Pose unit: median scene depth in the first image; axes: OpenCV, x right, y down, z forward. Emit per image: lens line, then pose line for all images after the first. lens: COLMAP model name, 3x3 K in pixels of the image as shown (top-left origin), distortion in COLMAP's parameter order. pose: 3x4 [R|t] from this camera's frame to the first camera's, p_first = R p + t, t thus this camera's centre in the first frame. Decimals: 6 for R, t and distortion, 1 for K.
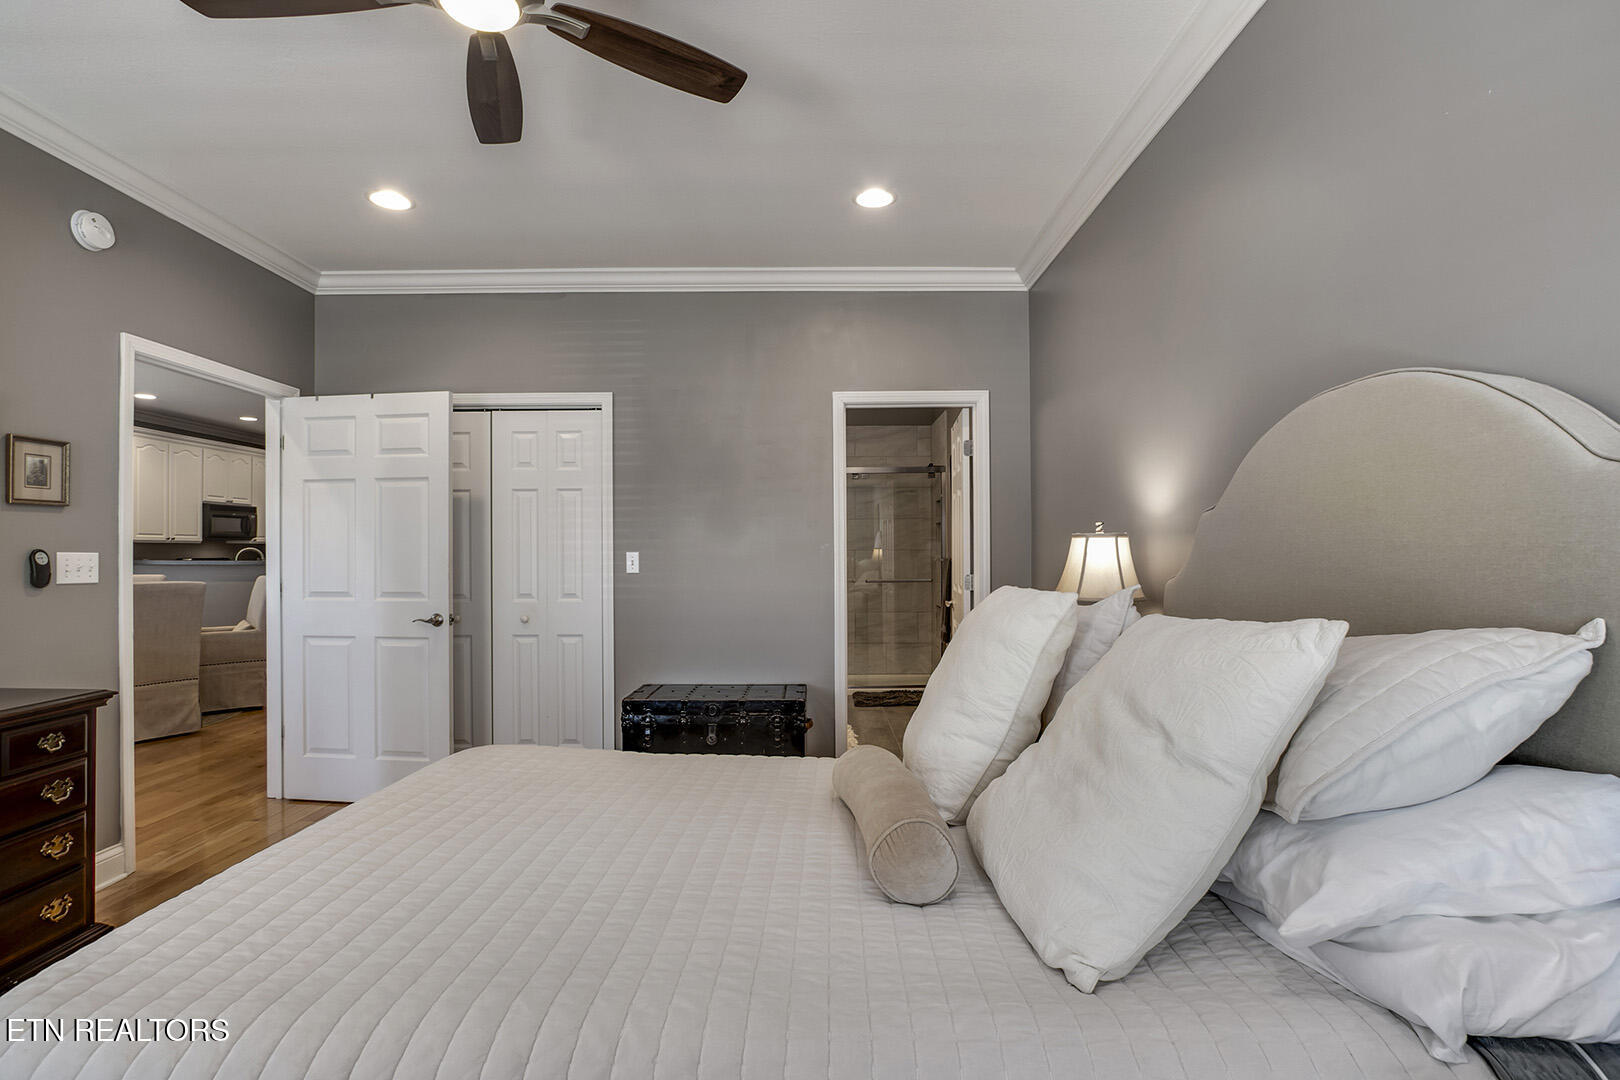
lens RADIAL K [[760.4, 0, 824.7], [0, 760.4, 546.6], [0, 0, 1]] dist [-0.021434, 0.003056]
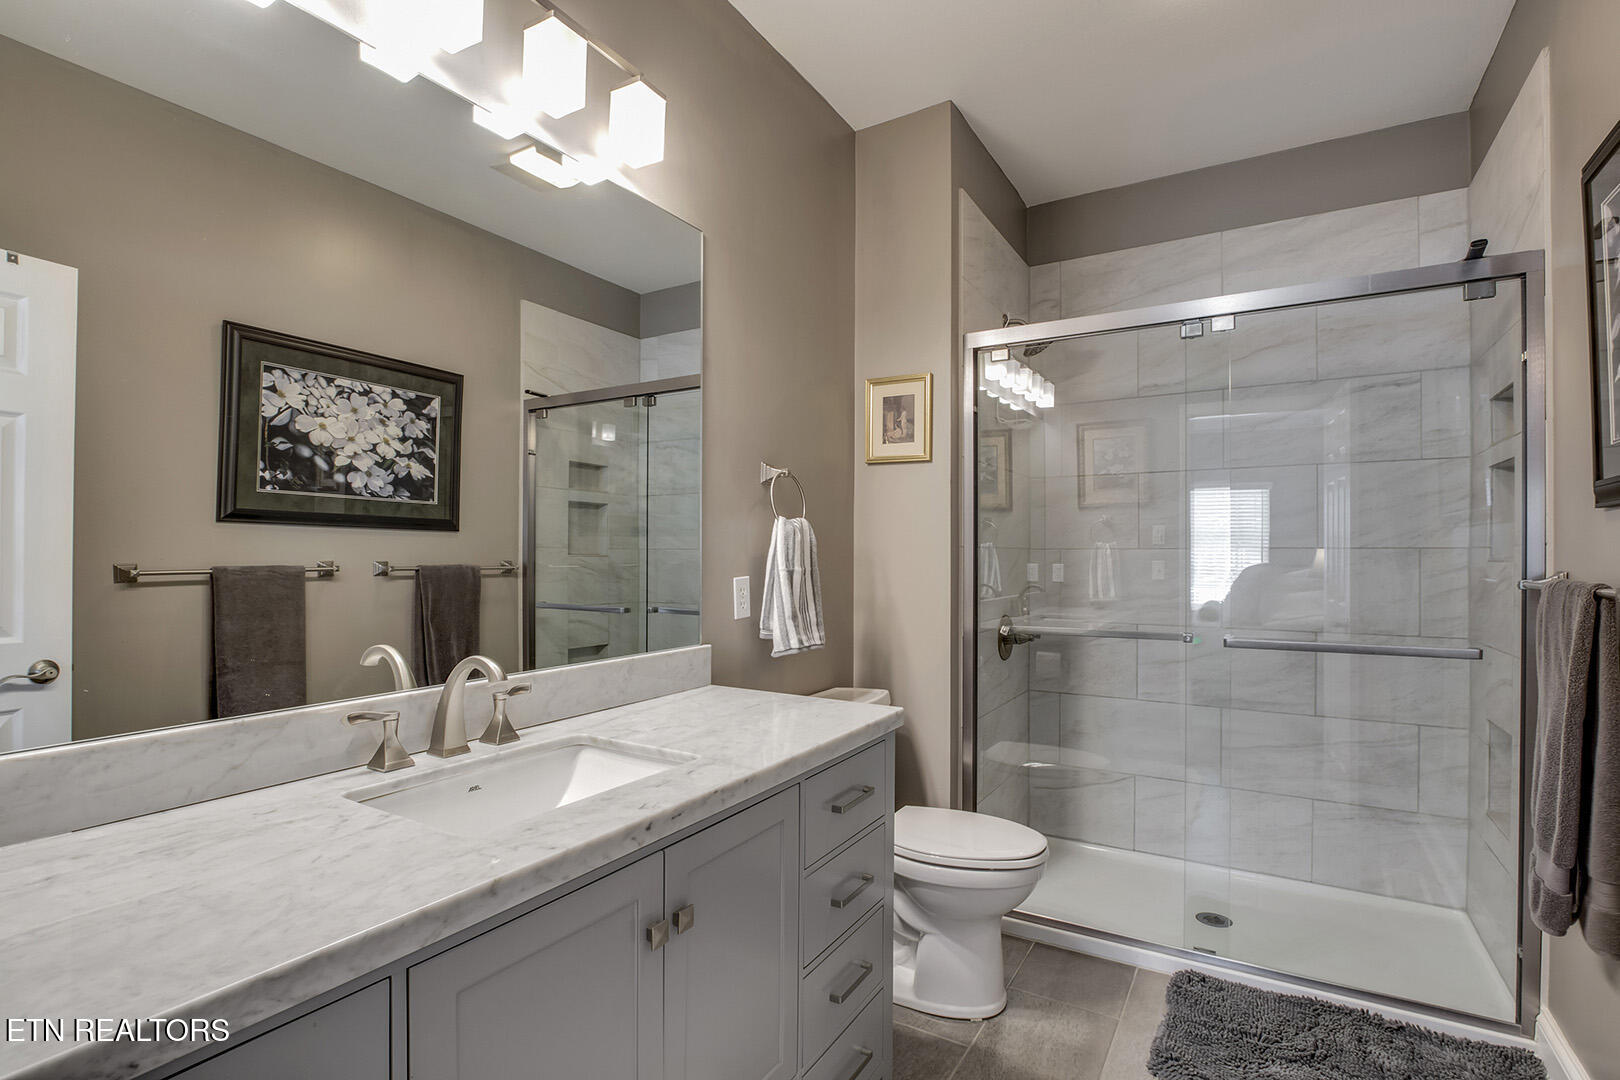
lens RADIAL K [[760.4, 0, 813.1], [0, 760.4, 546.6], [0, 0, 1]] dist [-0.021434, 0.003056]
pose [[0.848574, 0.005715, -0.529046, 0.067728], [-0.007167, 0.999974, -0.000693, 0.005722], [0.529028, 0.004379, 0.848593, 0.558608]]
